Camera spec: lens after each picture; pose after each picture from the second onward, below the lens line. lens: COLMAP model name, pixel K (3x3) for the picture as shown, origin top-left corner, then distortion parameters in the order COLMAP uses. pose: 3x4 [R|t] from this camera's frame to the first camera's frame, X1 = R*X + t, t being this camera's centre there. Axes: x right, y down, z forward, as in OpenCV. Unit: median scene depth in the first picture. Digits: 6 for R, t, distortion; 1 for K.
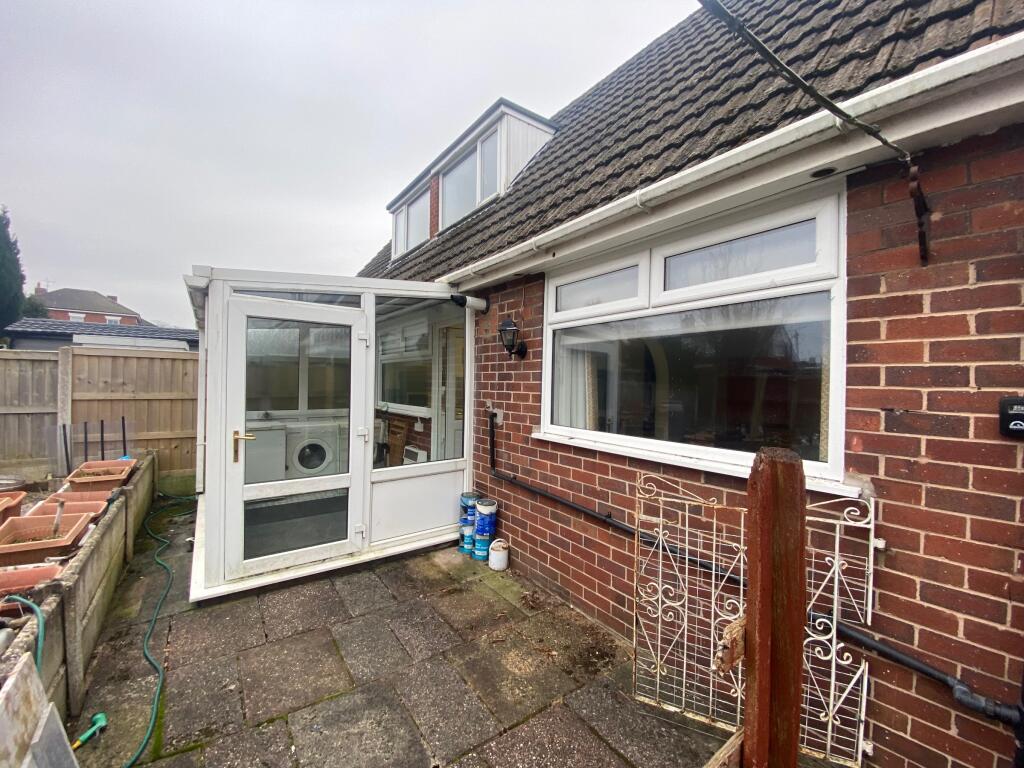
lens RADIAL K [[416.1, 0, 511.4], [0, 416.1, 381.5], [0, 0, 1]] dist [0.021270, -0.021452]
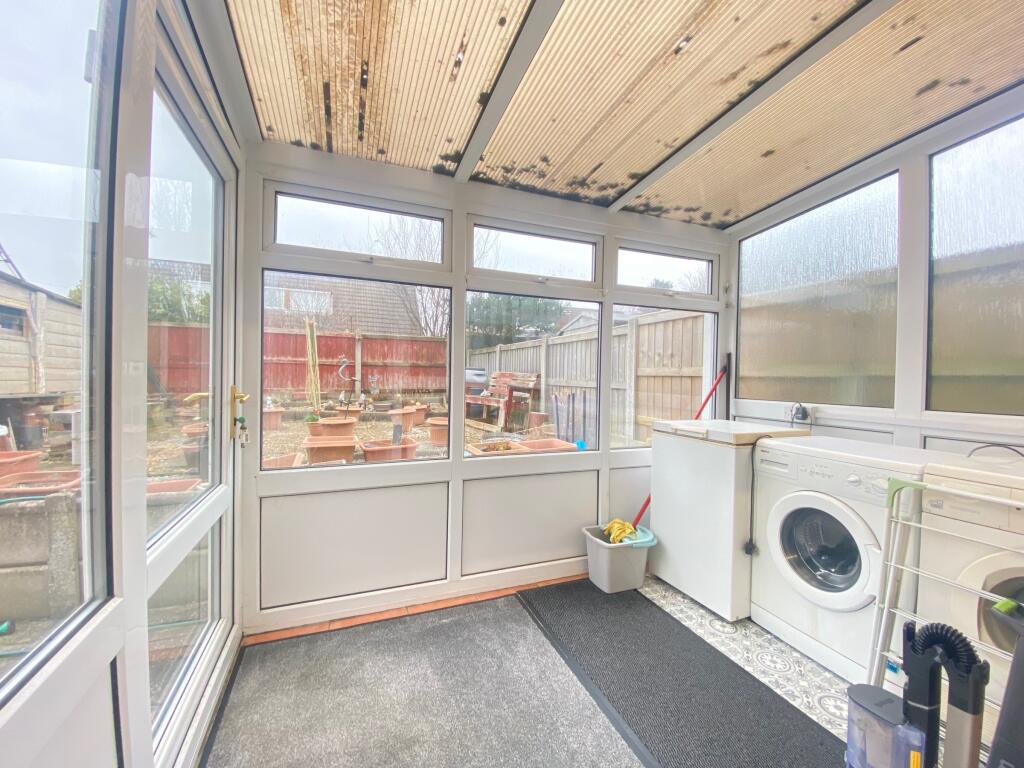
lens RADIAL K [[416.1, 0, 511.4], [0, 416.1, 381.5], [0, 0, 1]] dist [0.021270, -0.021452]
pose [[-0.238964, -0.009049, -0.970986, -0.123554], [-0.021627, 0.999758, -0.003995, 0.068497], [0.970788, 0.020044, -0.239102, 0.987399]]
